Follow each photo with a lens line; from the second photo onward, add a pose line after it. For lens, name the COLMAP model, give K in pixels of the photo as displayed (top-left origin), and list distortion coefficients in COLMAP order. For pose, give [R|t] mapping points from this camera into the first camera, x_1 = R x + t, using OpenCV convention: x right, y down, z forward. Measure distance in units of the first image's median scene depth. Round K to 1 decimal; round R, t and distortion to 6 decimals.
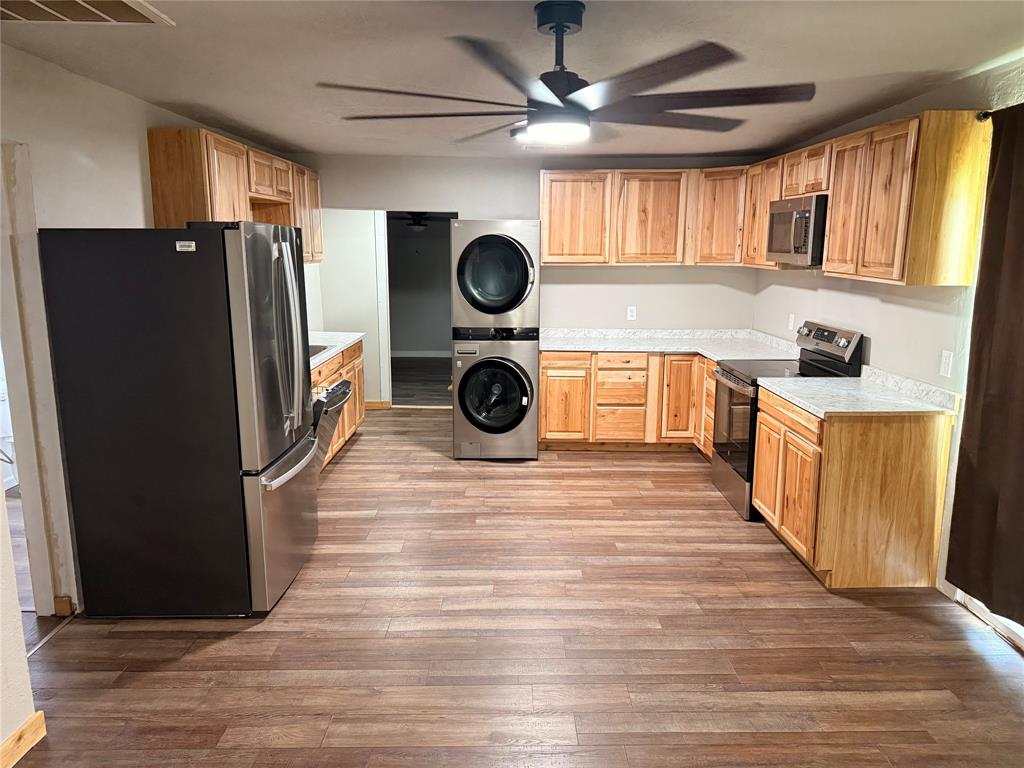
lens RADIAL K [[720.2, 0, 512.0], [0, 720.2, 384.0], [0, 0, 1]] dist [0.032231, -0.032379]
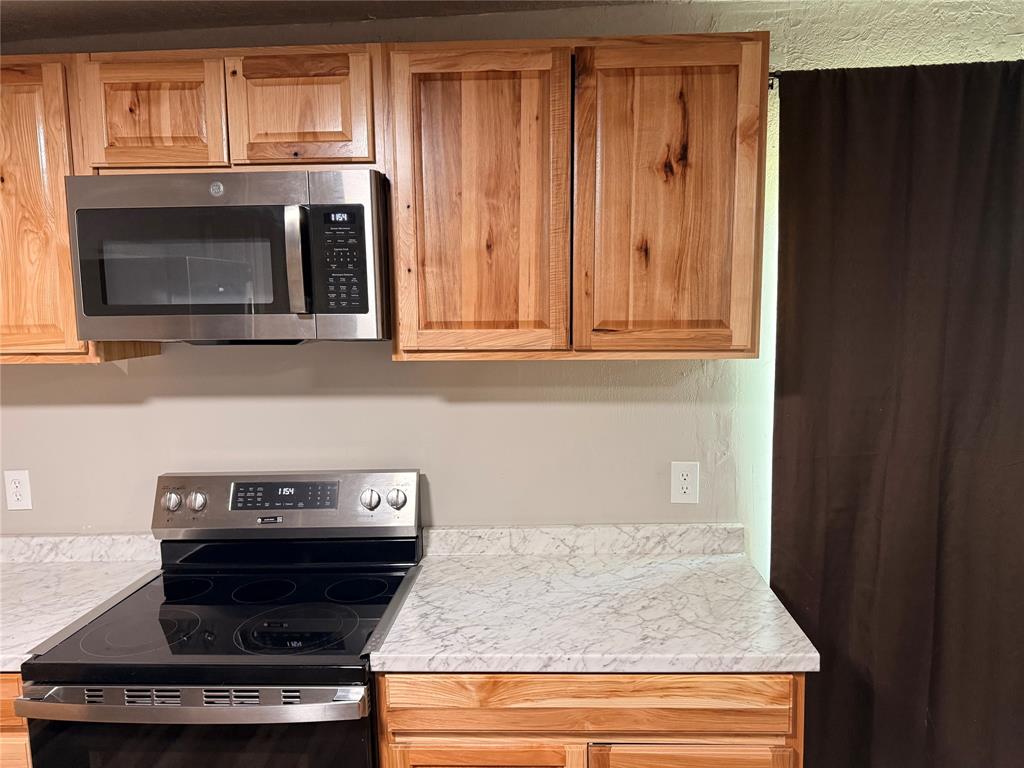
lens RADIAL K [[738.2, 0, 512.0], [0, 738.2, 384.0], [0, 0, 1]] dist [0.169582, -0.293017]
pose [[0.060212, -0.099360, 0.993228, -0.009050], [0.210323, 0.973958, 0.084682, -0.115189], [-0.975776, 0.203800, 0.079541, 0.649876]]
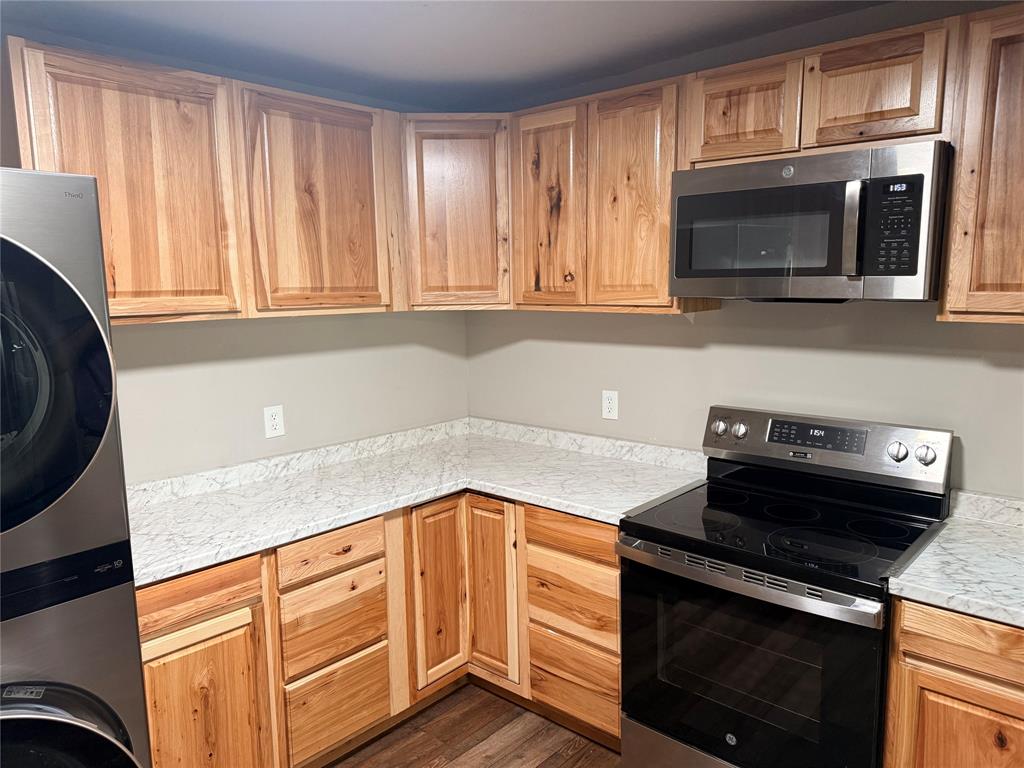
lens RADIAL K [[720.2, 0, 512.0], [0, 720.2, 384.0], [0, 0, 1]] dist [0.032231, -0.032379]
pose [[0.673368, -0.115055, 0.730300, -0.064227], [0.154275, 0.987937, 0.013396, -0.114616], [-0.723032, 0.103646, 0.682995, 0.641618]]
